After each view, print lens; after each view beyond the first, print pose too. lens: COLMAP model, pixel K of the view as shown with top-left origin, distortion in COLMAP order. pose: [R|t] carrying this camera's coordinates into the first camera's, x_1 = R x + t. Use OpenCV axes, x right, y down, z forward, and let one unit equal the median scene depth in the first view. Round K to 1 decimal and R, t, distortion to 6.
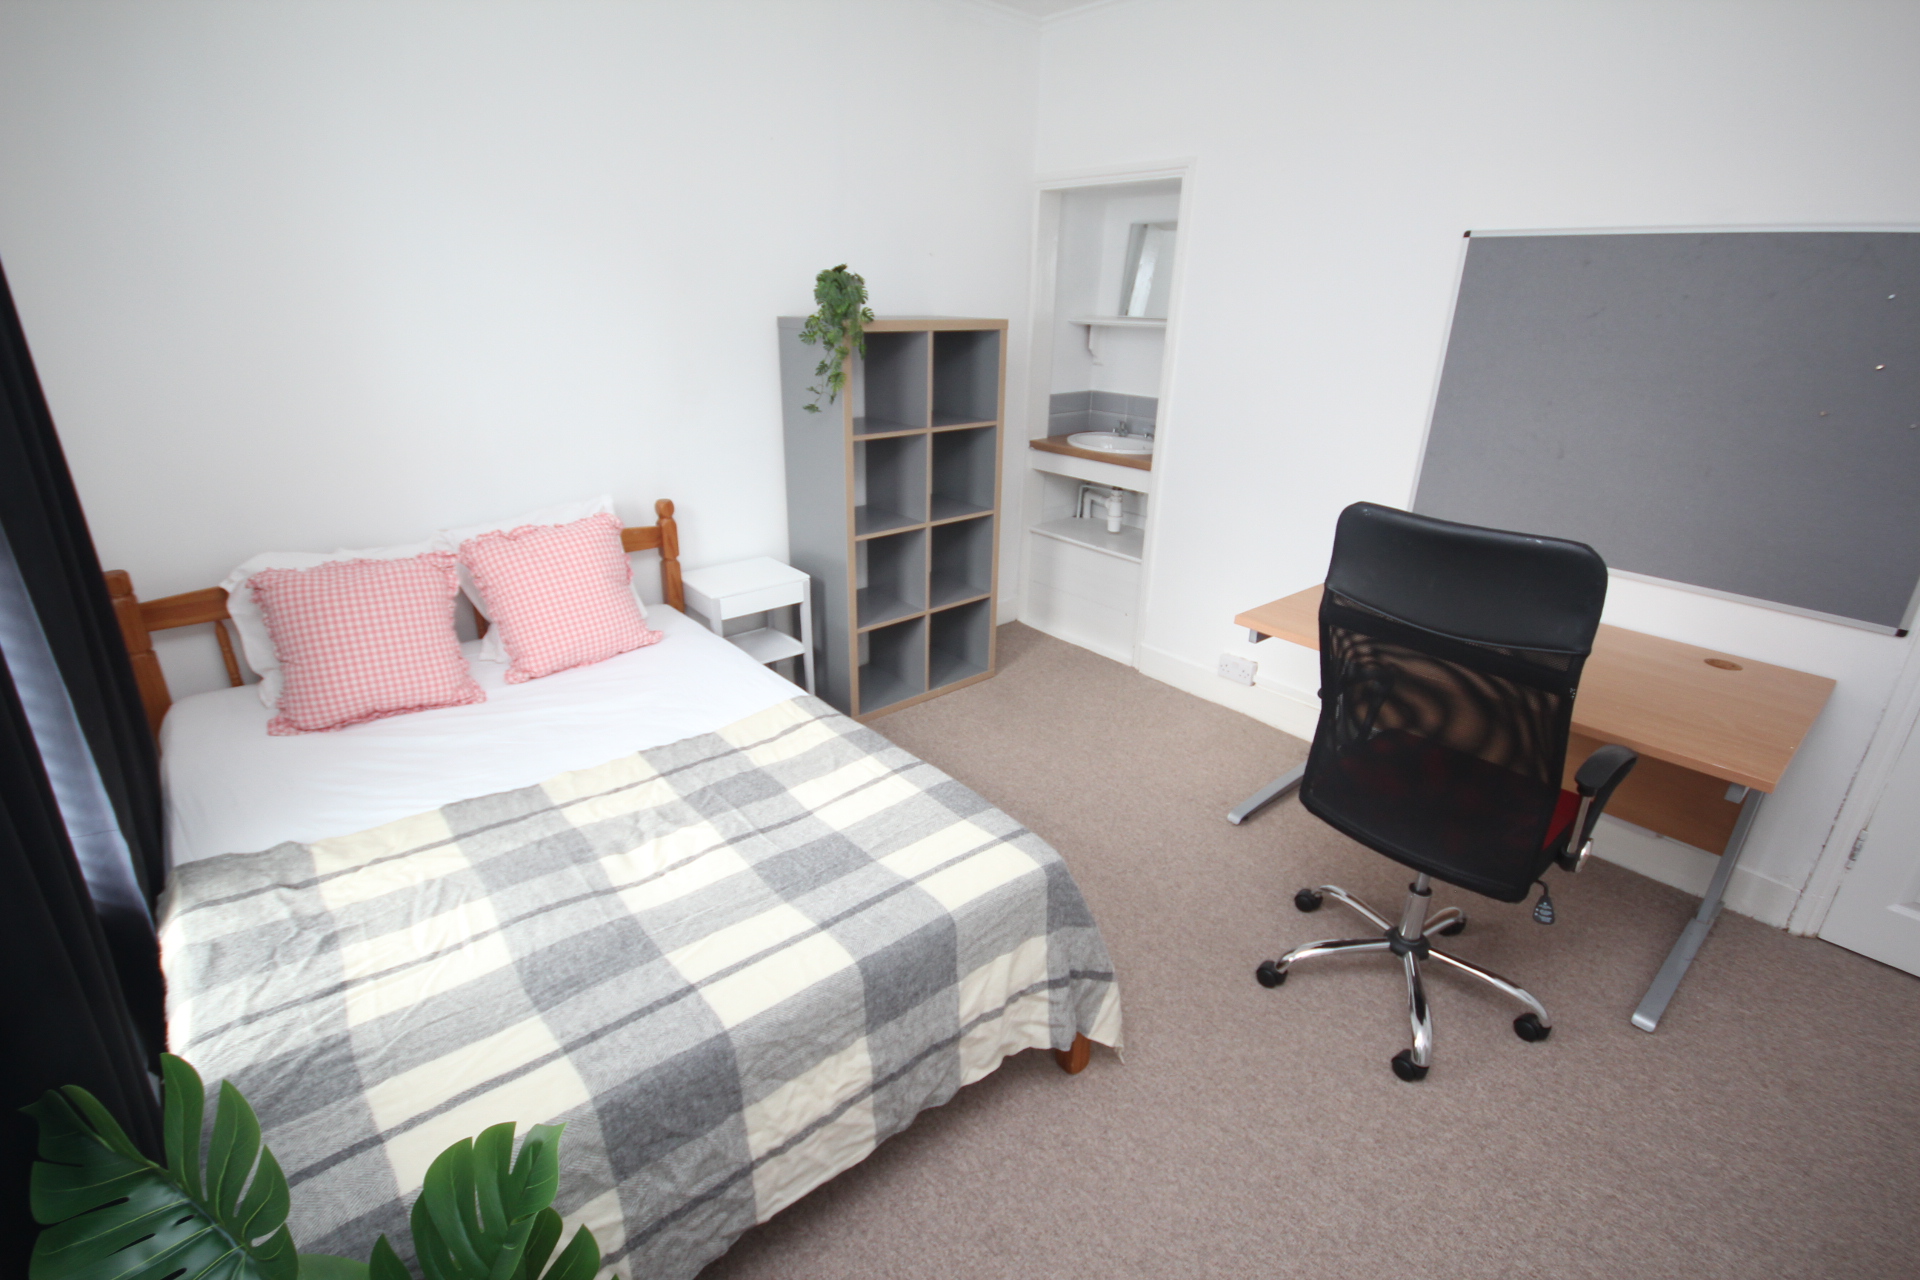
lens RADIAL K [[889.8, 0, 957.7], [0, 889.8, 634.6], [0, 0, 1]] dist [0.000225, 0.000207]
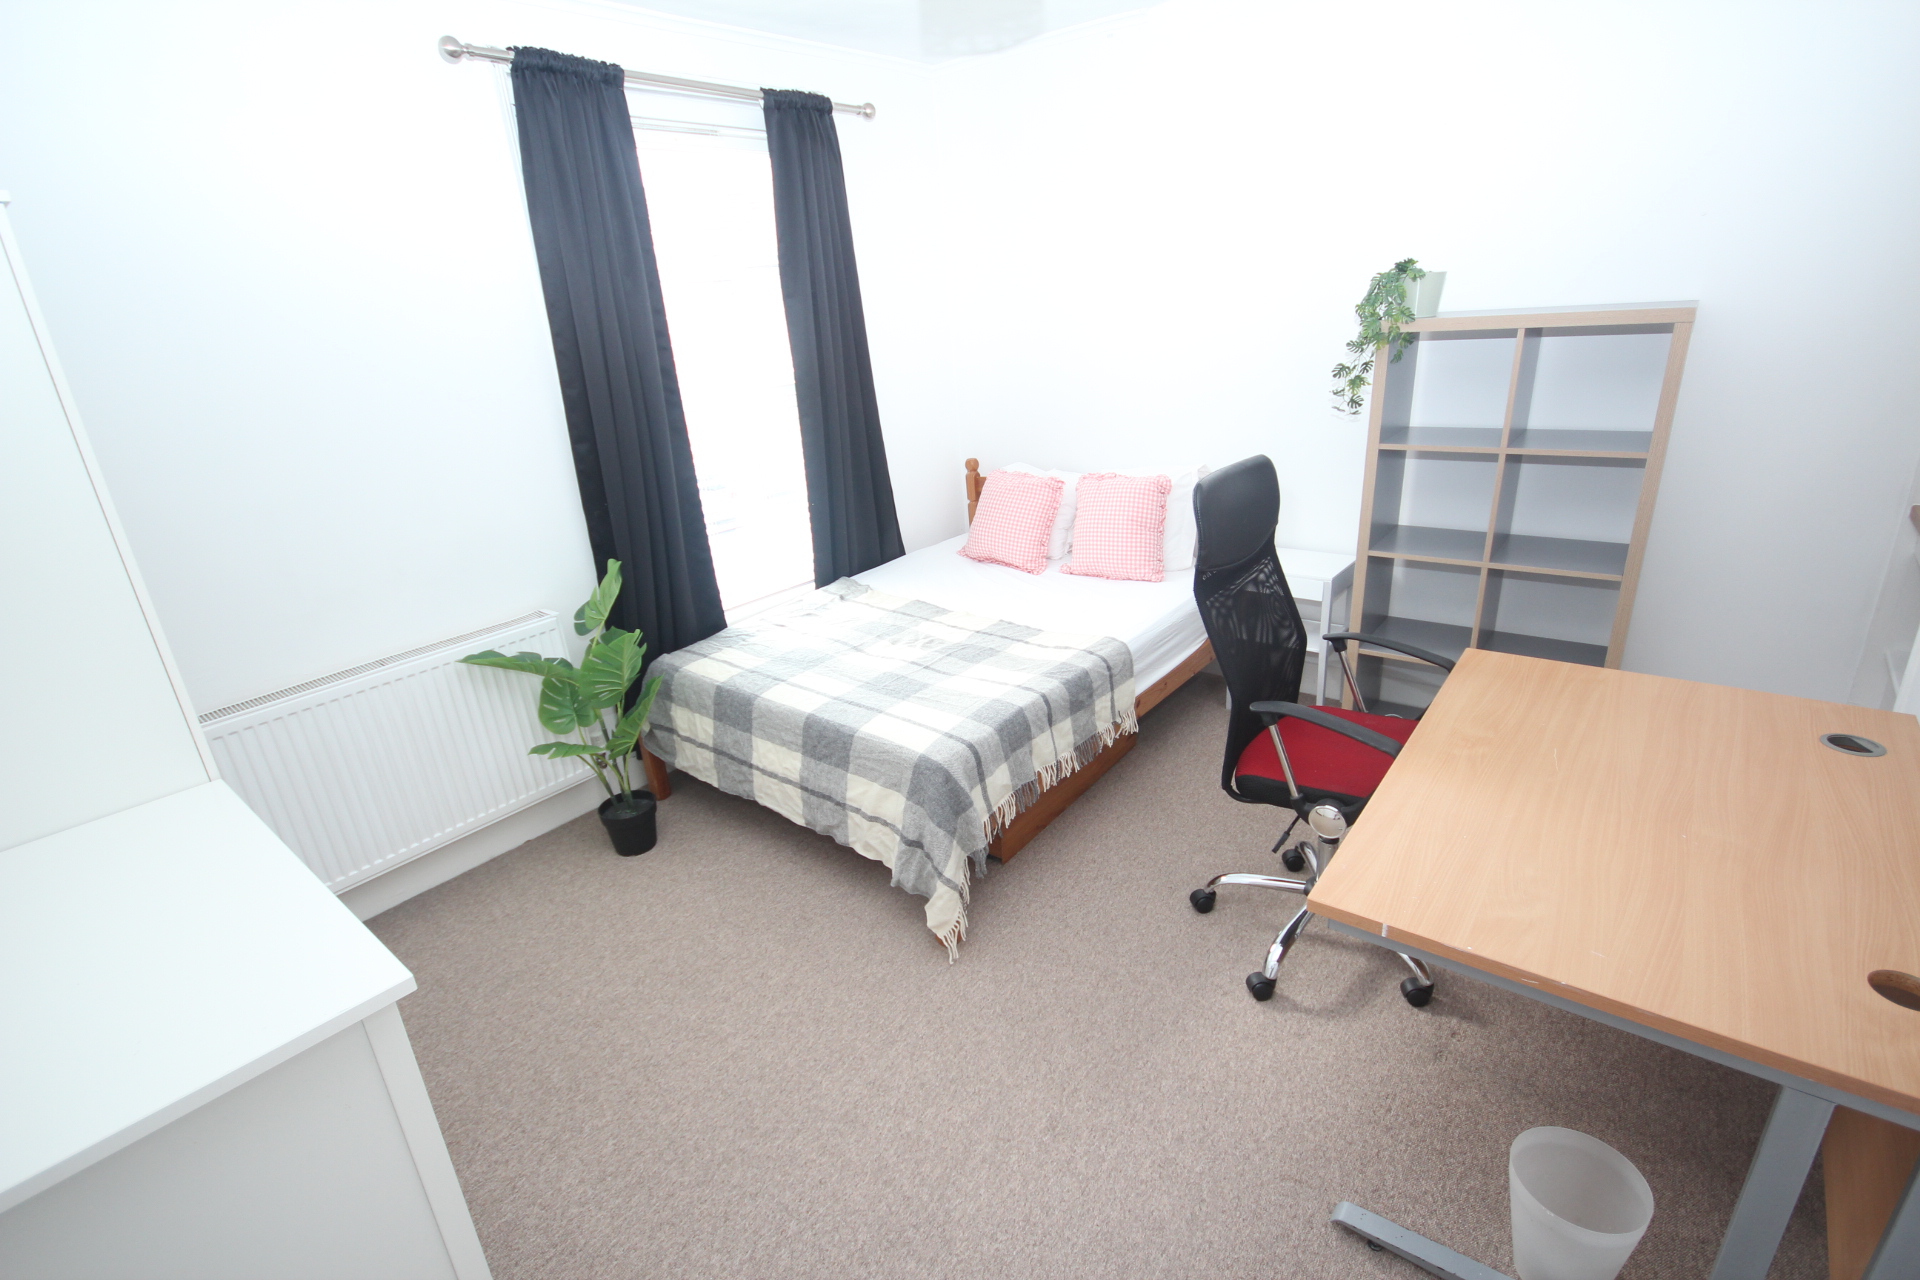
lens RADIAL K [[889.8, 0, 957.4], [0, 889.8, 641.1], [0, 0, 1]] dist [0.000225, 0.000207]
pose [[0.183254, 0.324339, -0.928021, 1.299488], [-0.289018, 0.920063, 0.264486, -0.265847], [0.939620, 0.219747, 0.262345, 0.667847]]
